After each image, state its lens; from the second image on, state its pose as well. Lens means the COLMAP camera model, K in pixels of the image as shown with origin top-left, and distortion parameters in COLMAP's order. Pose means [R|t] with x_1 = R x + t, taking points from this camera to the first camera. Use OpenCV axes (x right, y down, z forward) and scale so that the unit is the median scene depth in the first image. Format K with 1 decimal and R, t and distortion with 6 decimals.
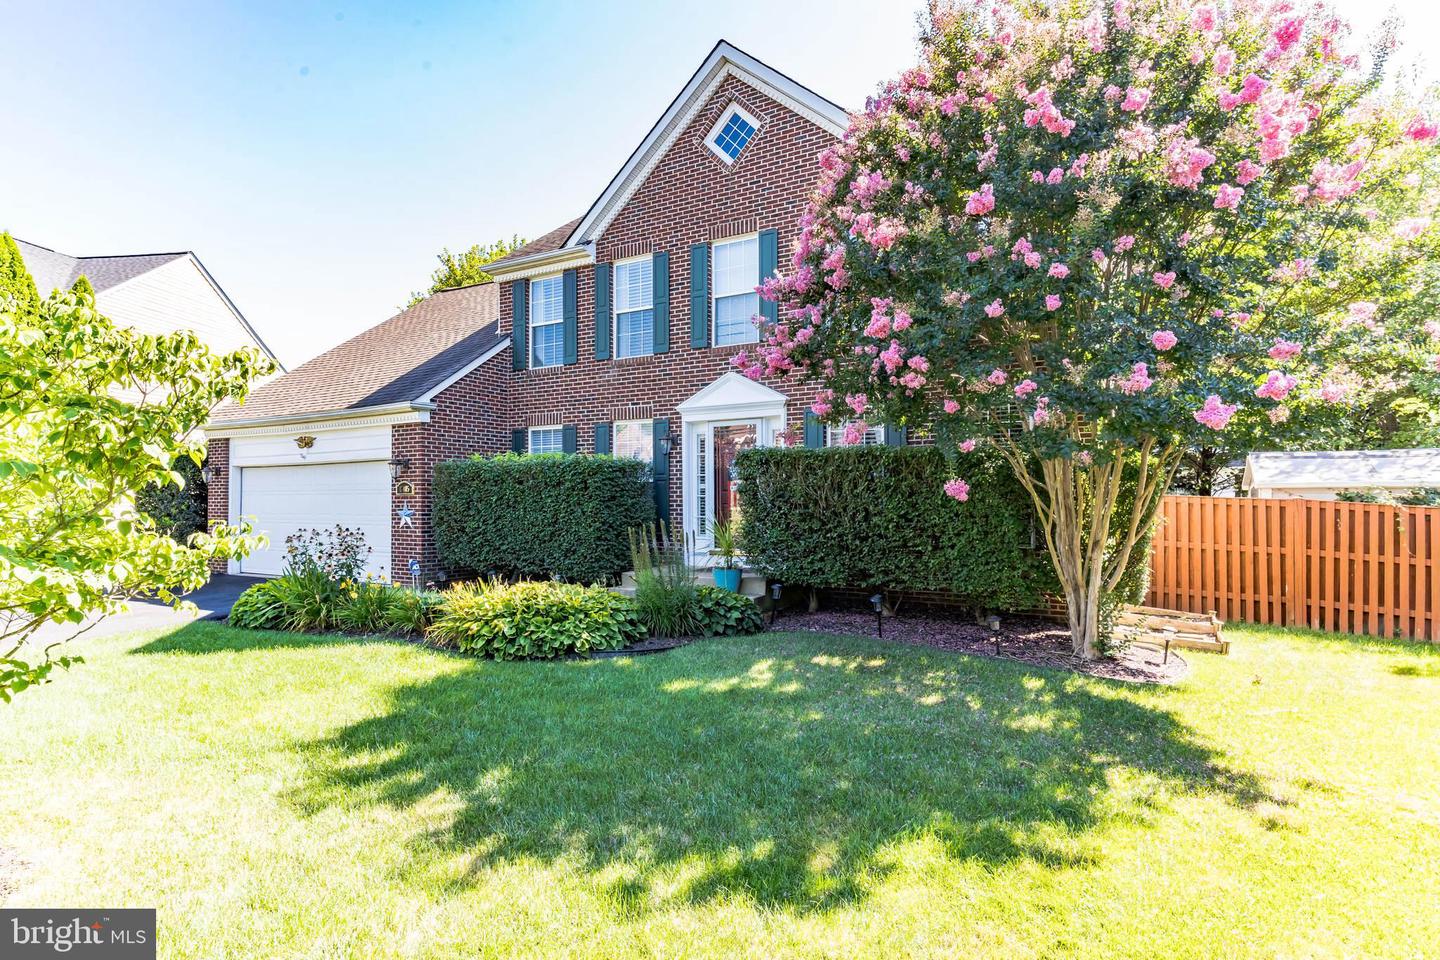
lens RADIAL K [[791.9, 0, 718.2], [0, 791.9, 482.3], [0, 0, 1]] dist [-0.000697, 0.000136]
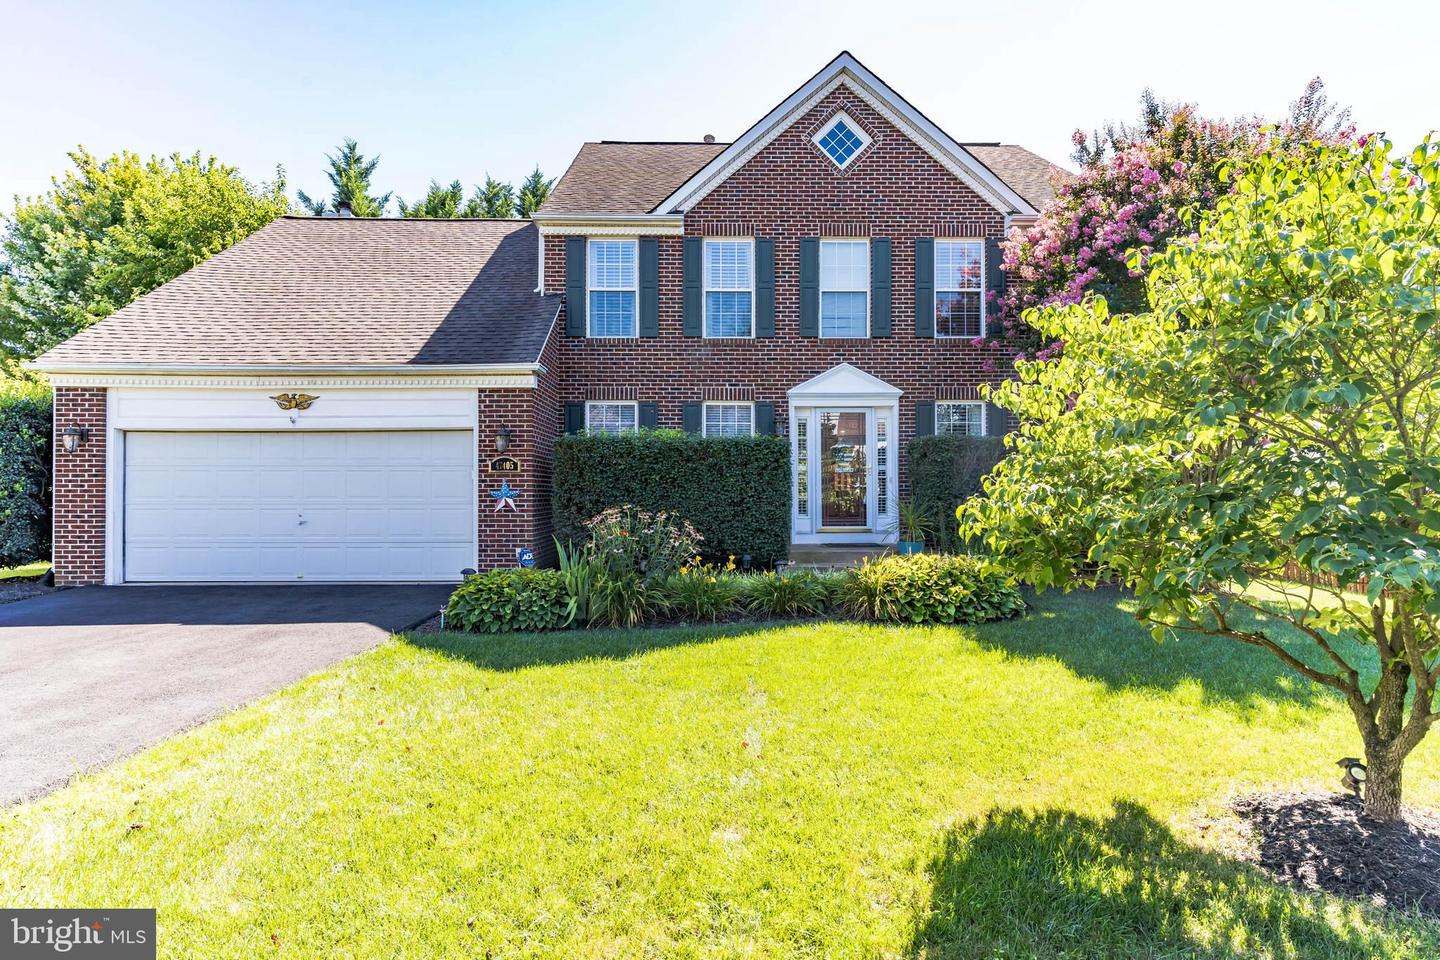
lens RADIAL K [[791.9, 0, 717.4], [0, 791.9, 485.5], [0, 0, 1]] dist [-0.000697, 0.000136]
pose [[0.849820, 0.006737, 0.527030, -0.662948], [-0.015436, 0.999808, 0.012110, 0.016540], [-0.526847, -0.018426, 0.849761, 0.161862]]
